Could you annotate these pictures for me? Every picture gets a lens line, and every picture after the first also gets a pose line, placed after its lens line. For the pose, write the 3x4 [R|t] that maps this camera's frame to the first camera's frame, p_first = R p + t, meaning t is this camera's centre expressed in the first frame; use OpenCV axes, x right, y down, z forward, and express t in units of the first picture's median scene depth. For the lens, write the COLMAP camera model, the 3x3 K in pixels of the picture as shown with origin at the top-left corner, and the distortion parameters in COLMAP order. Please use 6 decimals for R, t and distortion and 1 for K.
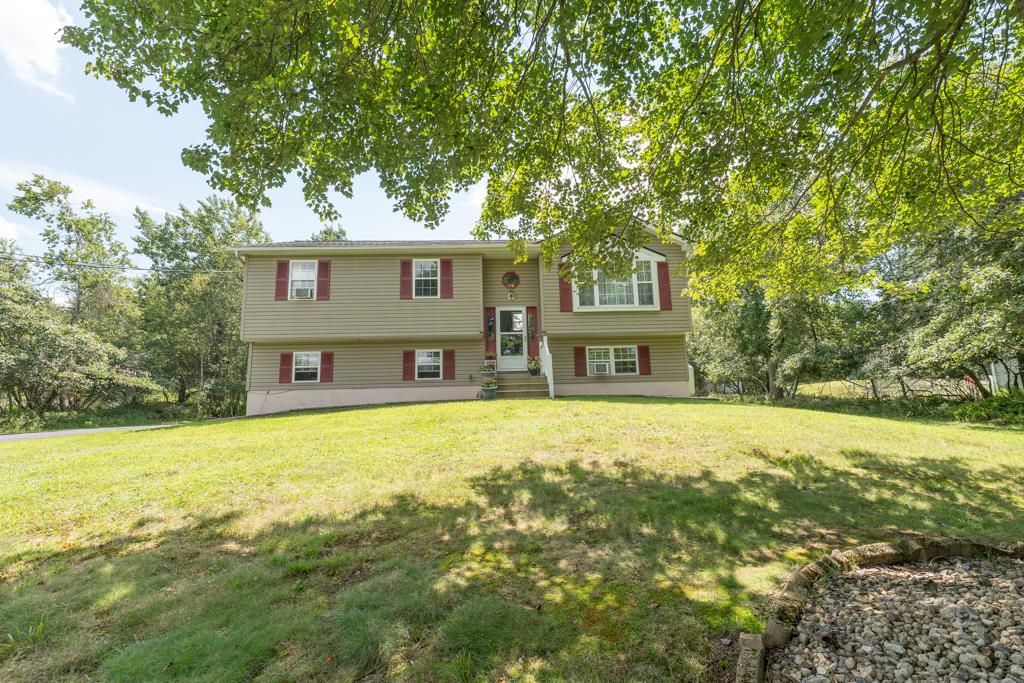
lens RADIAL K [[416.8, 0, 512.0], [0, 416.8, 341.5], [0, 0, 1]] dist [0.002881, 0.000246]
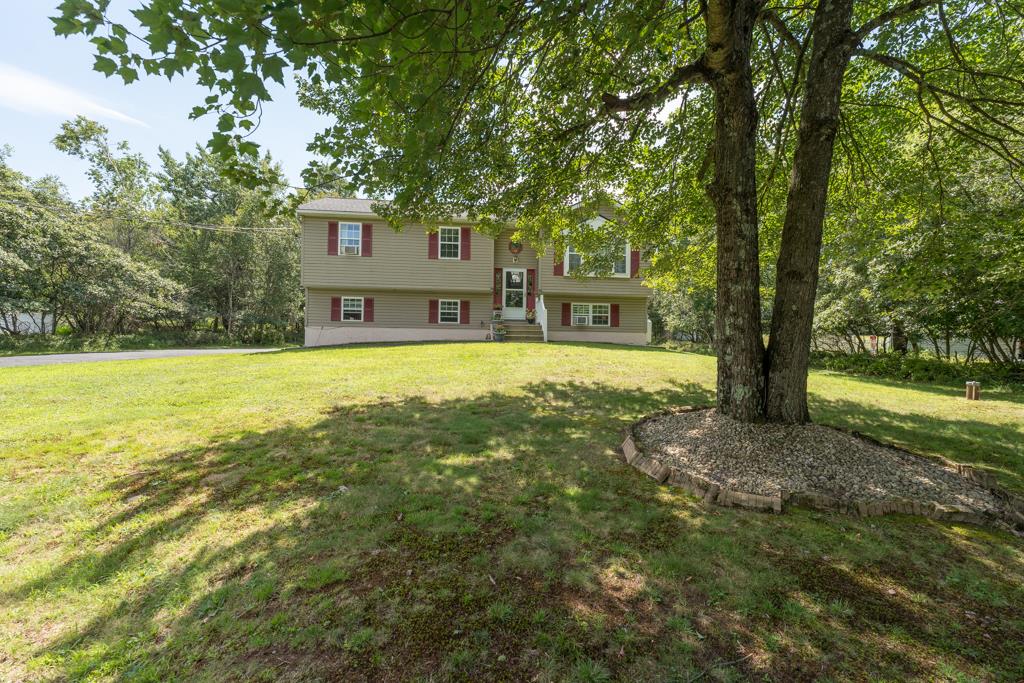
lens RADIAL K [[419.8, 0, 512.0], [0, 419.8, 341.5], [0, 0, 1]] dist [0.000445, 0.000199]
pose [[0.996694, 0.041771, 0.069684, -0.094262], [-0.051739, 0.987632, 0.148007, -0.054952], [-0.062640, -0.151123, 0.986528, -0.297666]]
